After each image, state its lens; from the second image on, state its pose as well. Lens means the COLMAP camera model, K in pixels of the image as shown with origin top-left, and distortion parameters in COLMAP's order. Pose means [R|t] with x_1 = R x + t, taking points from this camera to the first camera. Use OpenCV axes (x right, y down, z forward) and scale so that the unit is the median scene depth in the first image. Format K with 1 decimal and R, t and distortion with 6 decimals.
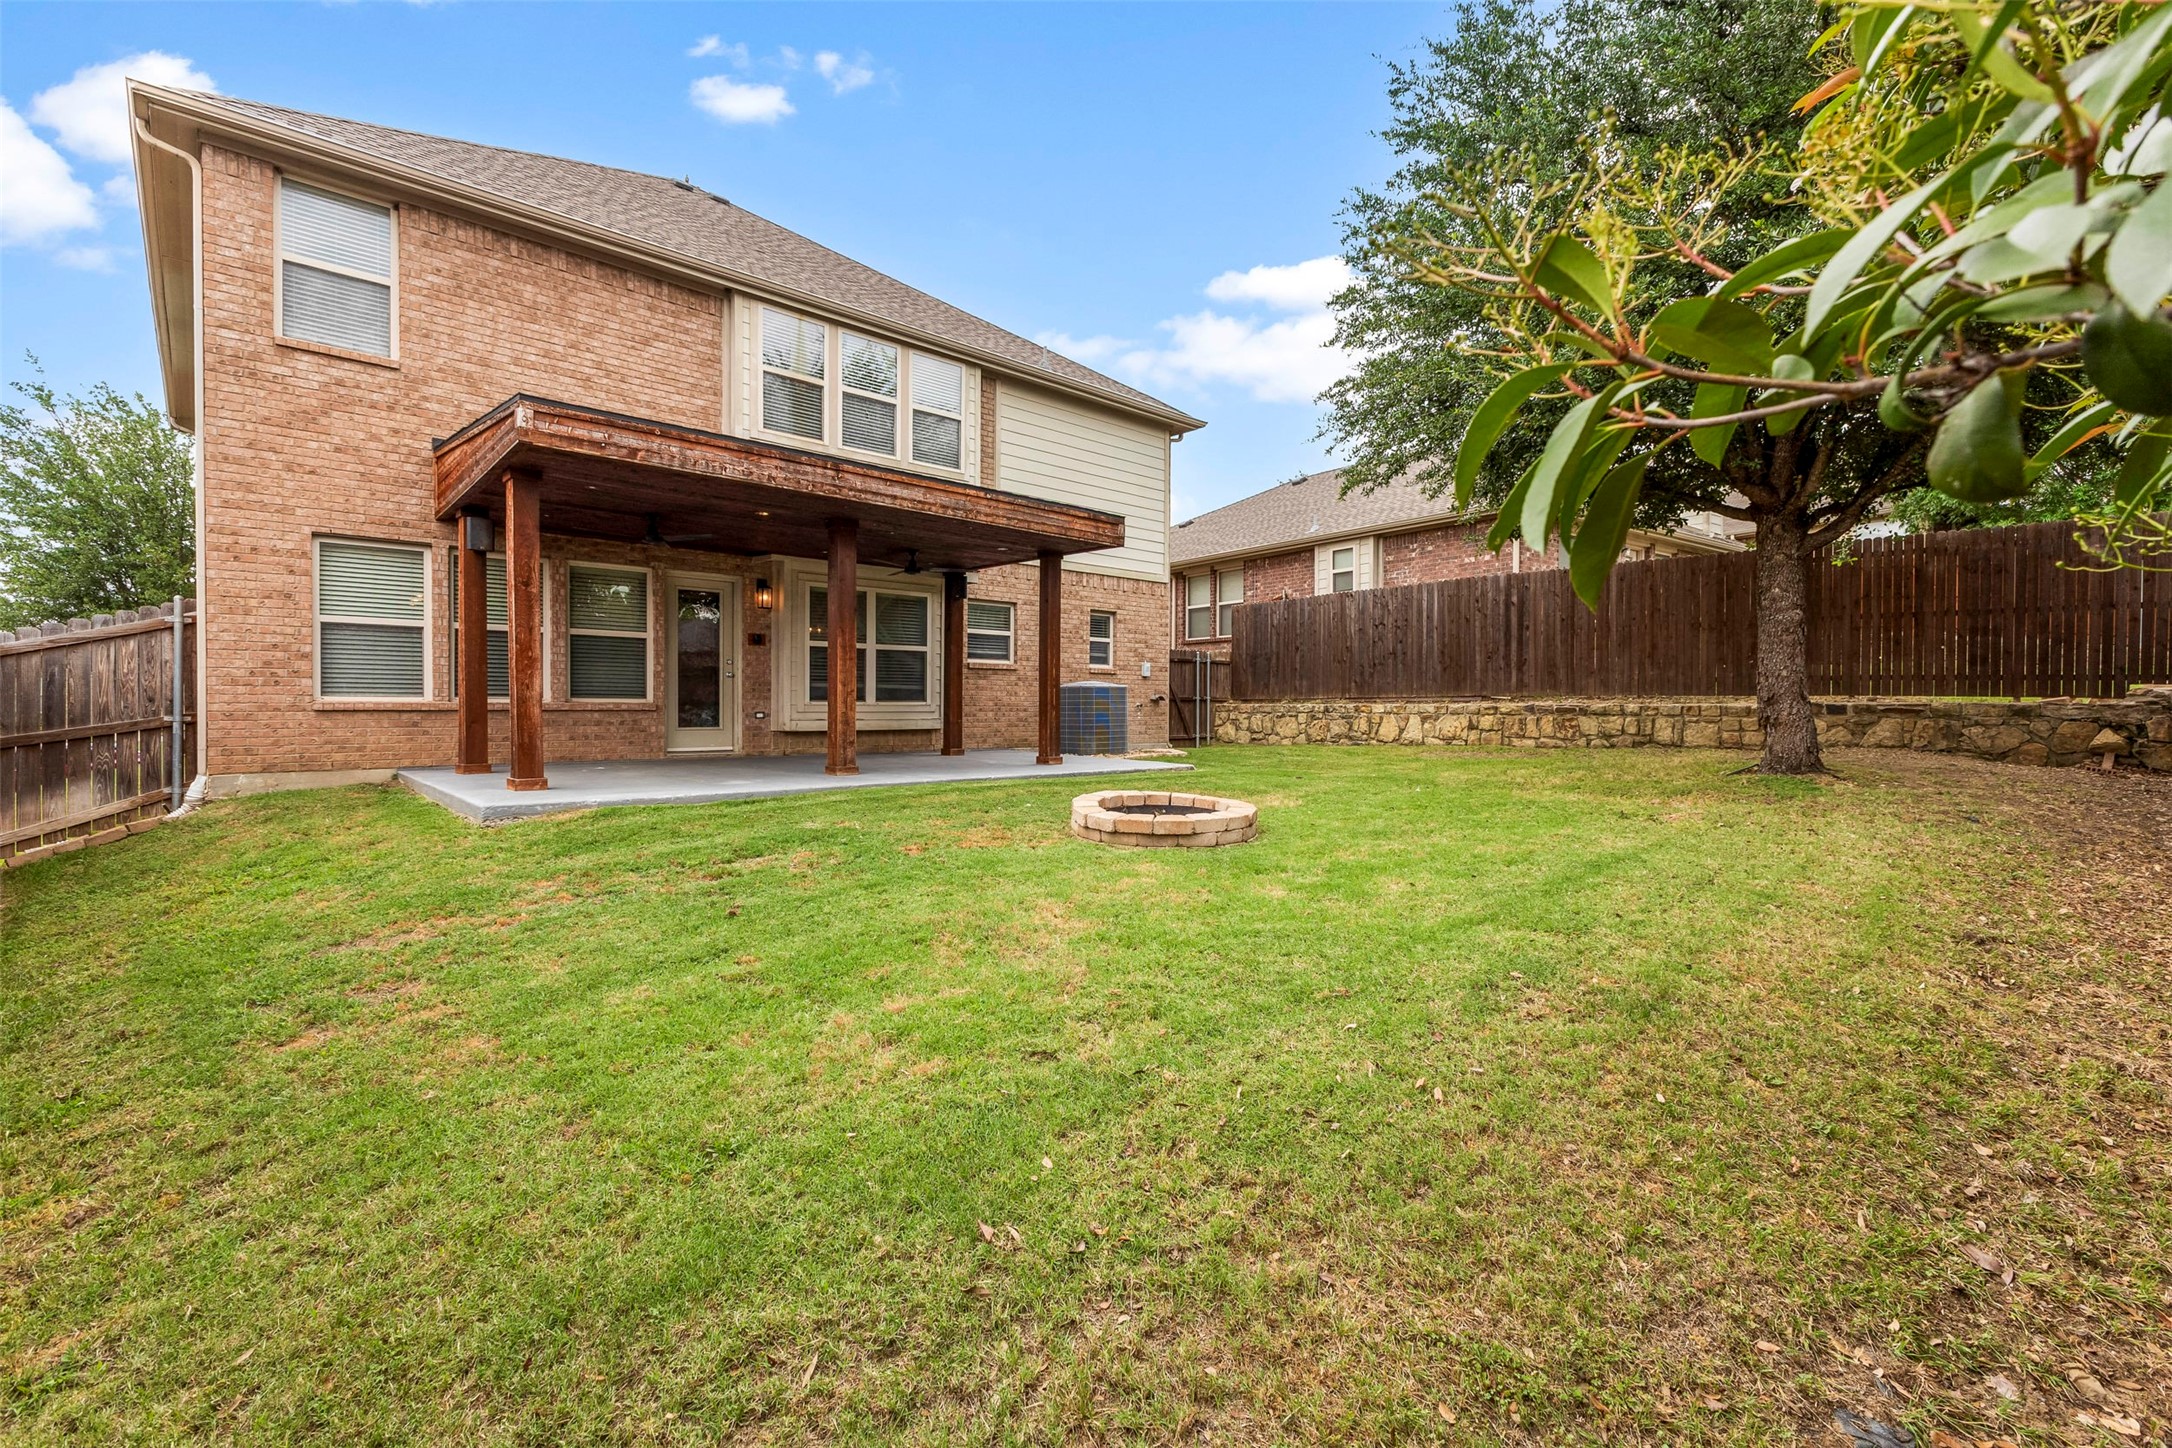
lens RADIAL K [[927.1, 0, 1086.0], [0, 927.1, 724.0], [0, 0, 1]] dist [0.000982, 0.000250]
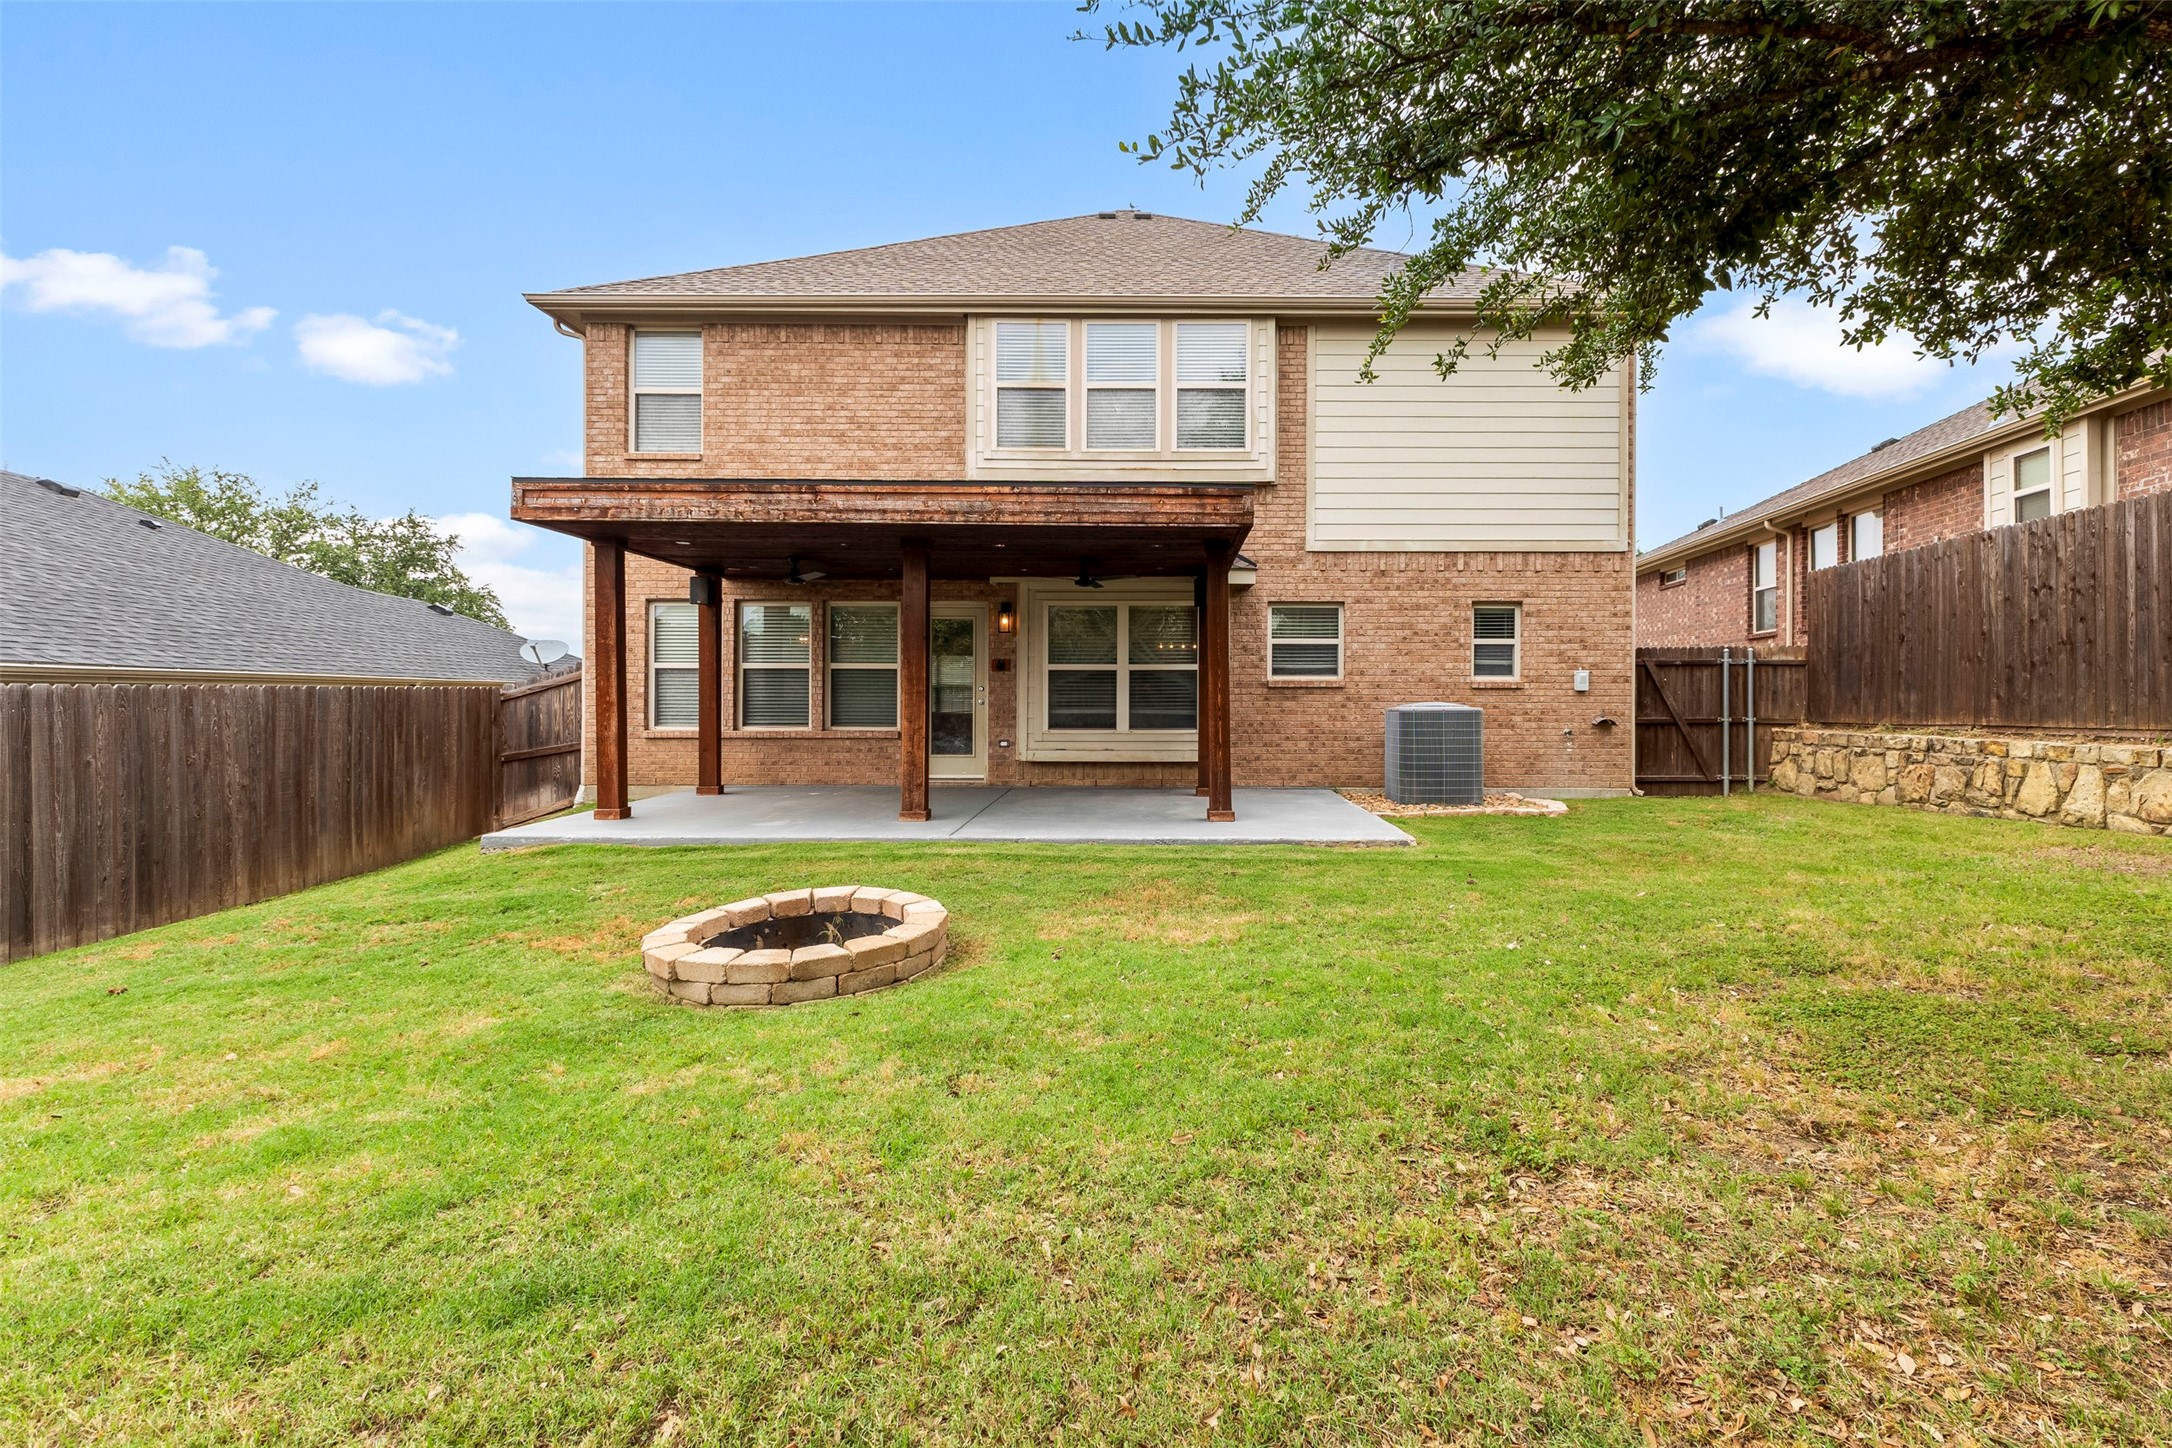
lens RADIAL K [[950.7, 0, 1076.8], [0, 950.7, 703.8], [0, 0, 1]] dist [0.002730, -0.001318]
pose [[0.741683, -0.002831, -0.670744, 0.375239], [-0.012628, 0.999755, -0.018184, -0.034608], [0.670631, 0.021957, 0.741466, 0.326044]]
